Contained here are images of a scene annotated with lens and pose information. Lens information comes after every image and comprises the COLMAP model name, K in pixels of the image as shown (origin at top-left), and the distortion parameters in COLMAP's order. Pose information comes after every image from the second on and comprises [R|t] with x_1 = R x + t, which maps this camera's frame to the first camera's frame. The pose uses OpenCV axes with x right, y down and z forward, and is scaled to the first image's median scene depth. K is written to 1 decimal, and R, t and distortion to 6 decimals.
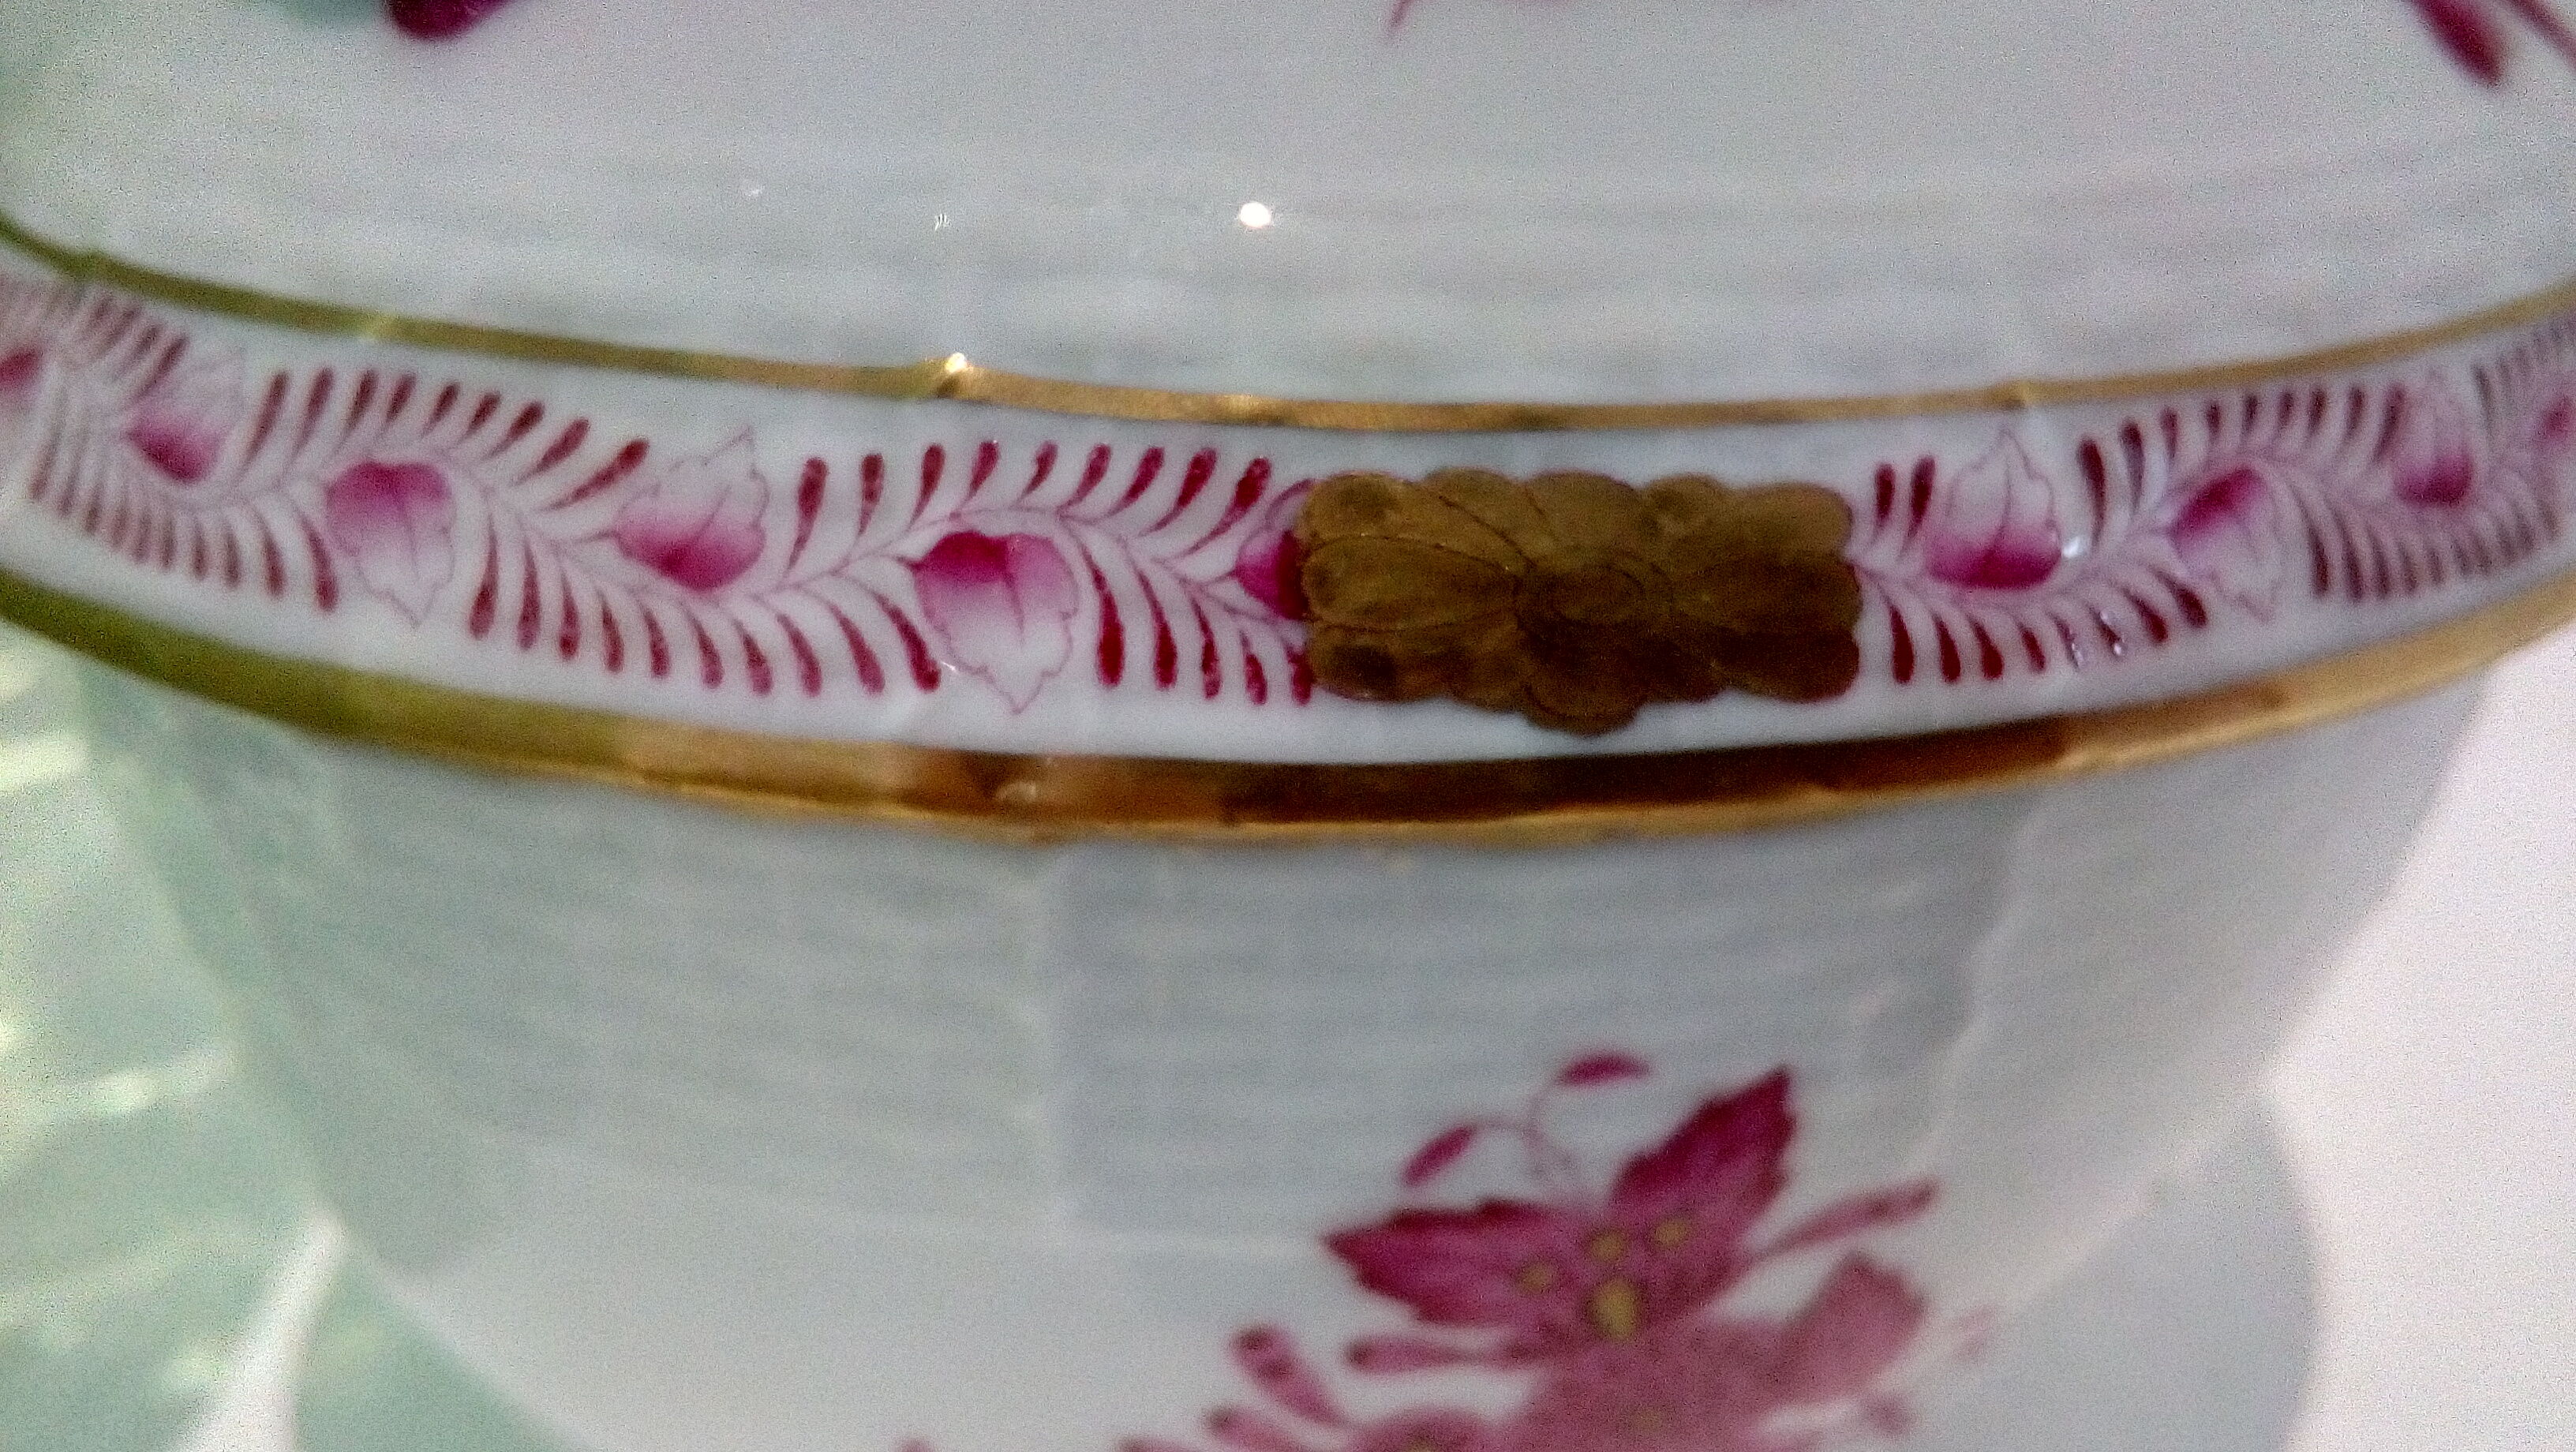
lens RADIAL K [[2095.5, 0, 1294.9], [0, 2095.5, 723.4], [0, 0, 1]] dist [0.232521, -0.509613]
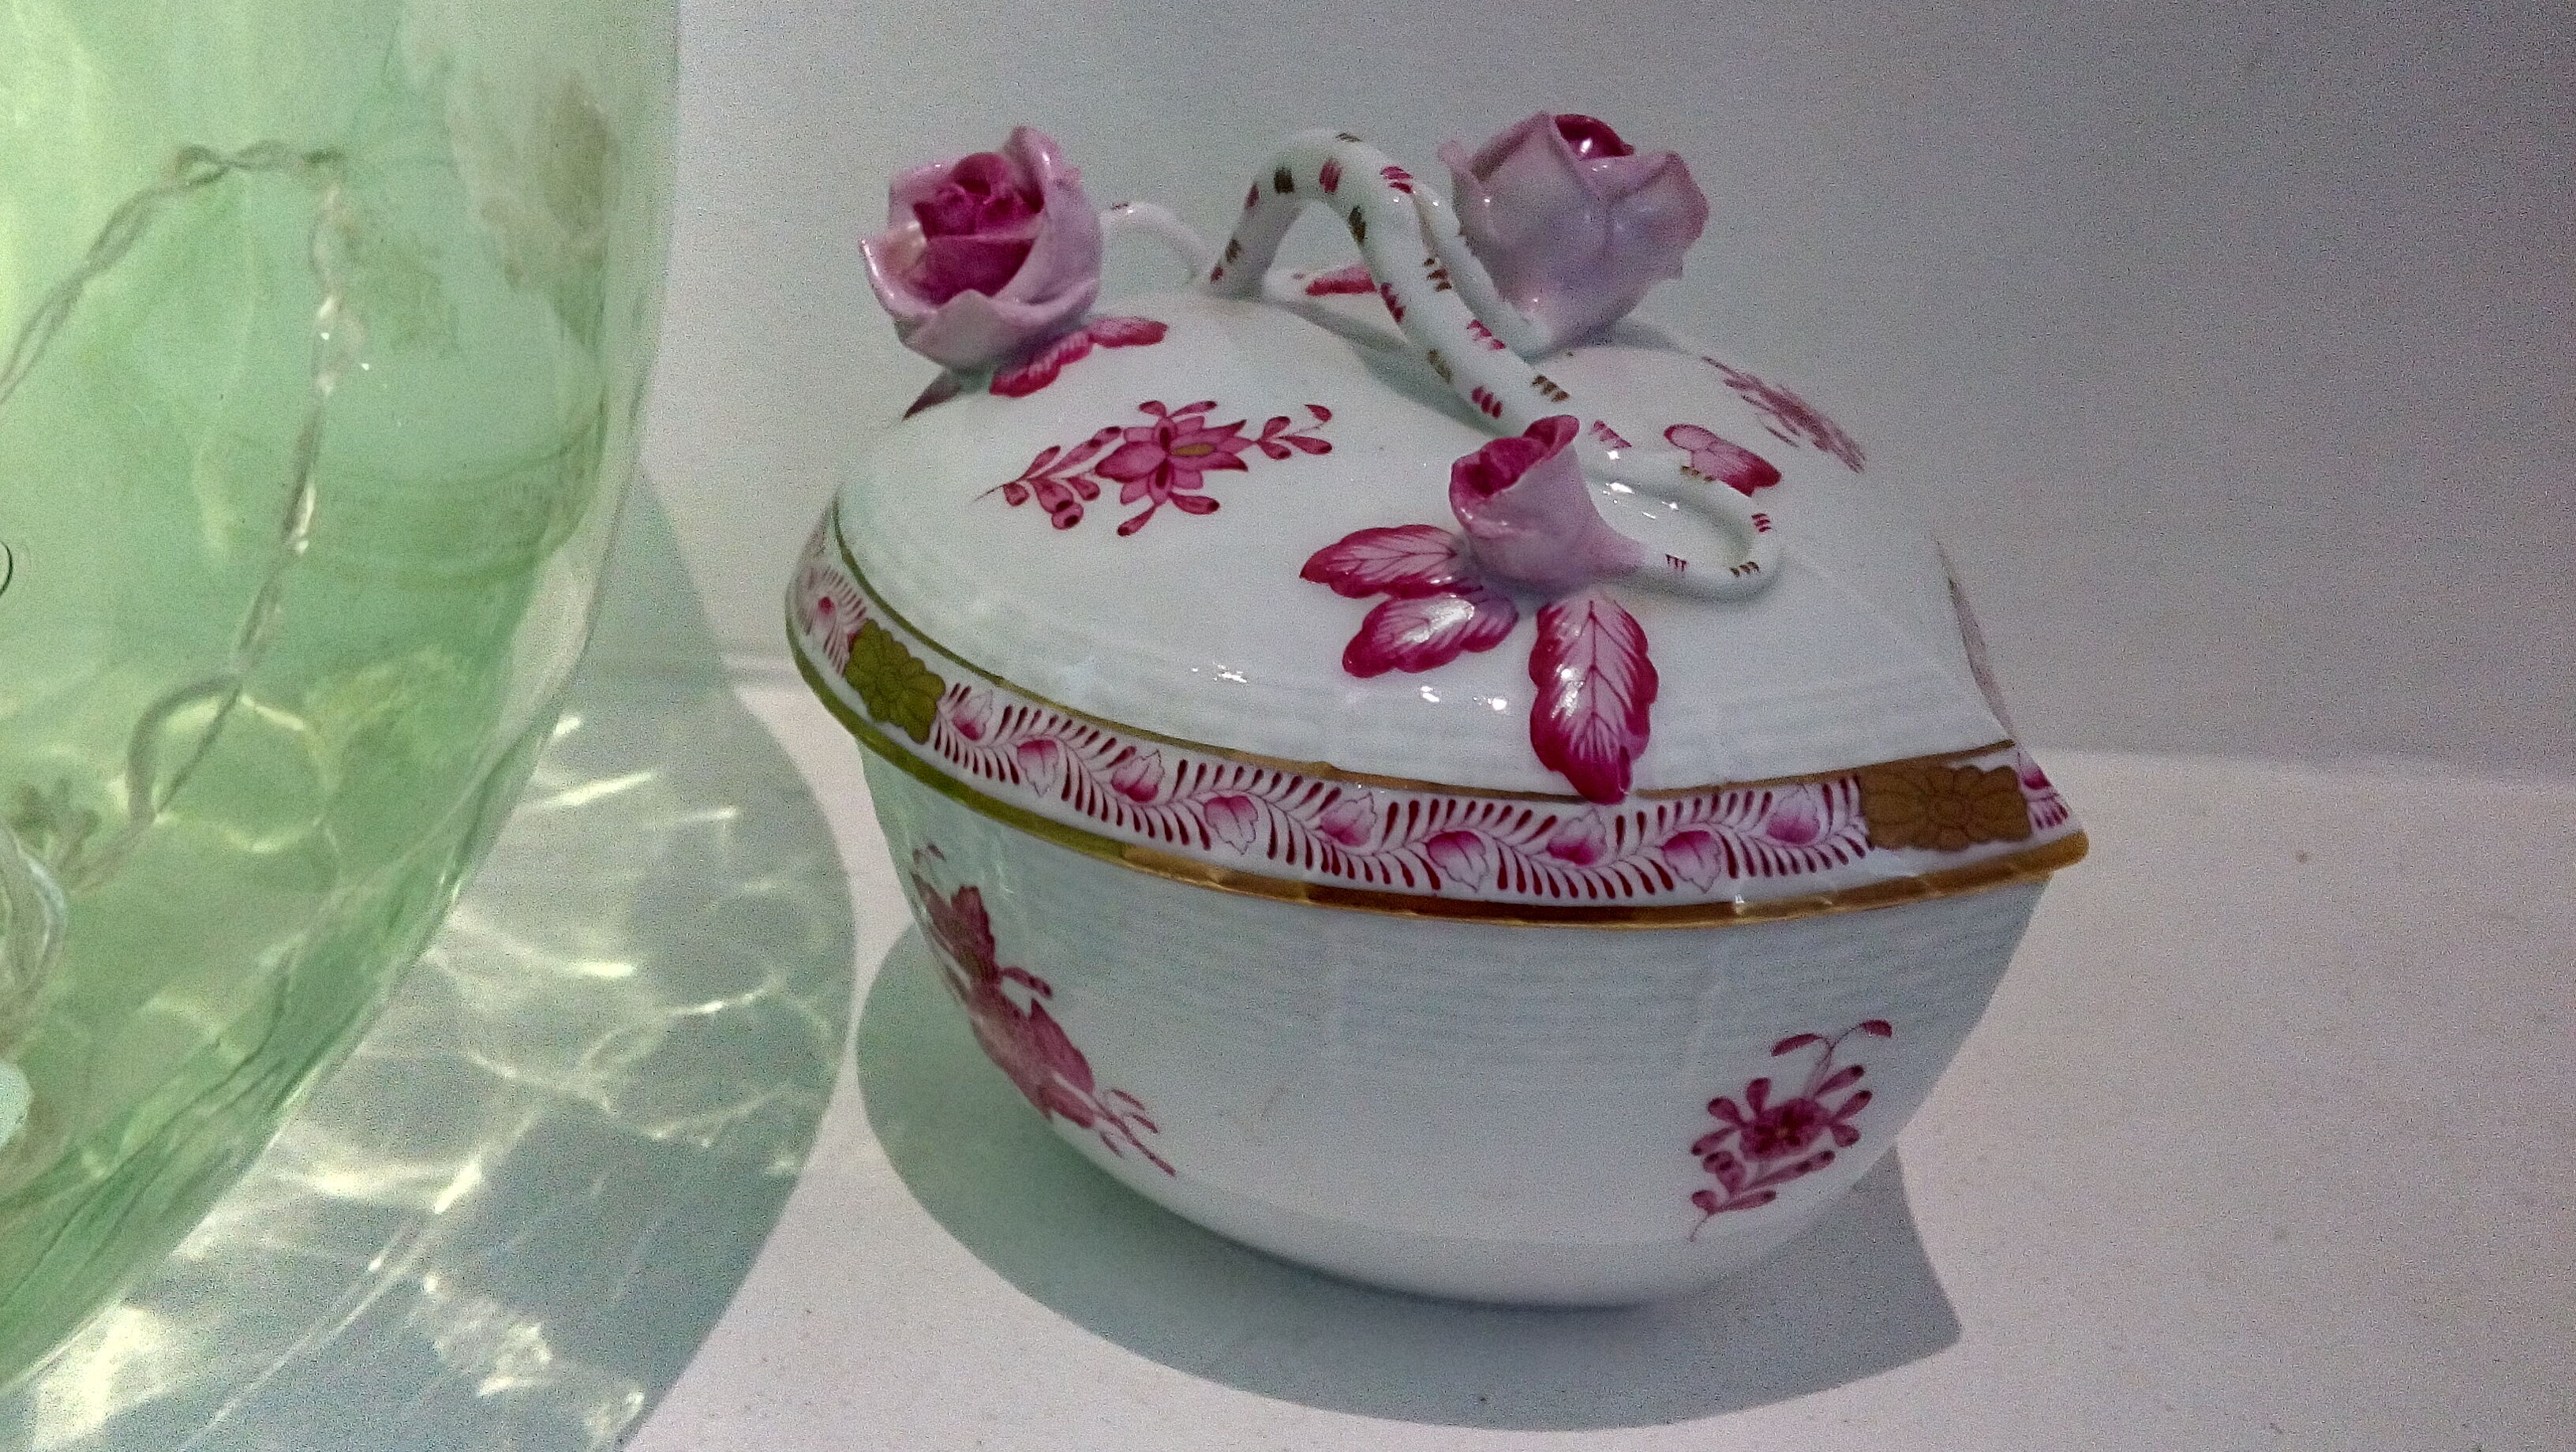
lens RADIAL K [[2095.5, 0, 1294.9], [0, 2095.5, 723.4], [0, 0, 1]] dist [0.232521, -0.509613]
pose [[0.469727, 0.372320, -0.800459, 2.886369], [-0.378706, 0.904032, 0.198262, -0.834401], [0.797457, 0.210010, 0.565648, -0.292849]]
